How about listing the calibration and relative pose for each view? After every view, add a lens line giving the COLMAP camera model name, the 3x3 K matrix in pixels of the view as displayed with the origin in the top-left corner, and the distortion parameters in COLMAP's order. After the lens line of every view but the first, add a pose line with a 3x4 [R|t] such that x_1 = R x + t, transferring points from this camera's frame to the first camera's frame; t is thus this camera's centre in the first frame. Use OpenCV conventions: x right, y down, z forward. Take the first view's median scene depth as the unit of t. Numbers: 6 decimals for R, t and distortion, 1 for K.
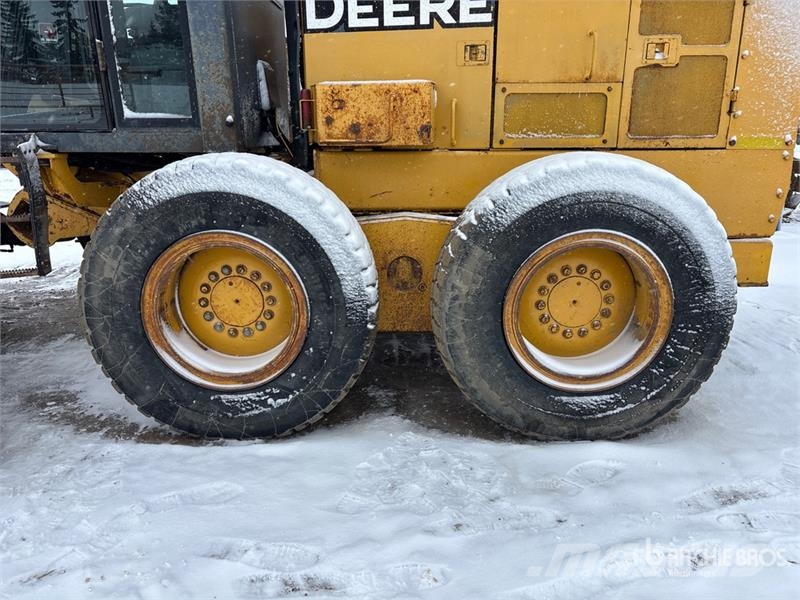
lens RADIAL K [[600.0, 0, 408.0], [0, 600.0, 301.3], [0, 0, 1]] dist [0.041592, -0.037762]
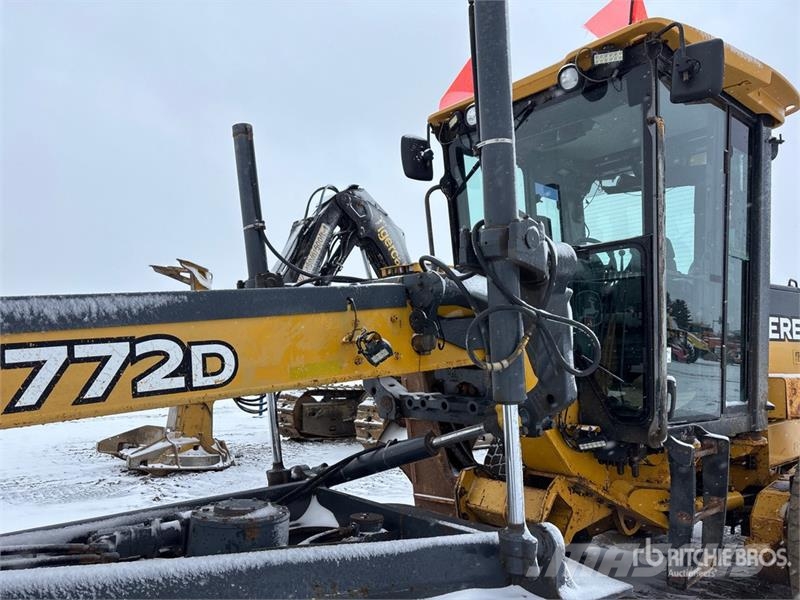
lens RADIAL K [[602.4, 0, 397.7], [0, 602.4, 296.0], [0, 0, 1]] dist [0.066086, -0.068106]
pose [[0.737302, 0.081485, 0.670631, -1.753328], [0.174612, 0.935981, -0.305697, -0.254522], [-0.652608, 0.342491, 0.675872, 0.547928]]
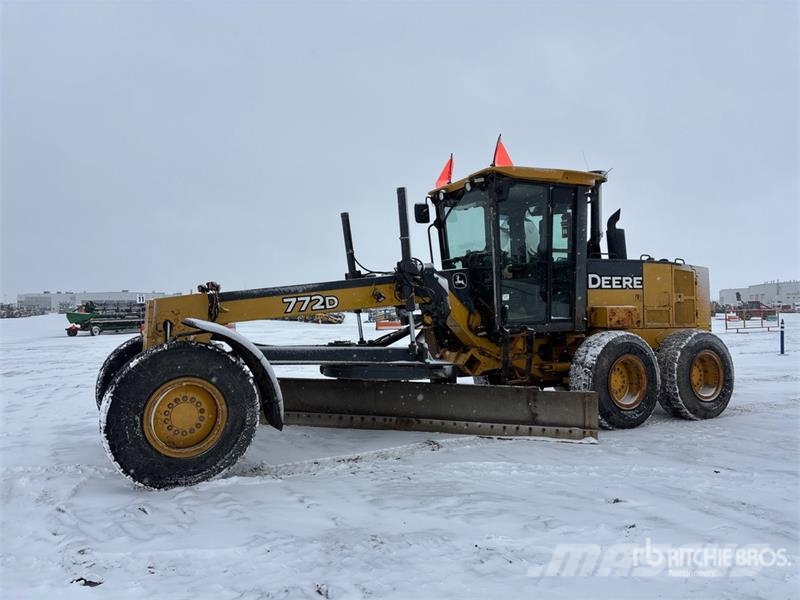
lens RADIAL K [[588.4, 0, 378.8], [0, 588.4, 296.3], [0, 0, 1]] dist [0.000520, -0.003381]
pose [[0.897042, 0.011981, 0.441782, -2.316235], [0.127332, 0.950237, -0.284317, 0.244389], [-0.423204, 0.311298, 0.850877, -0.924651]]
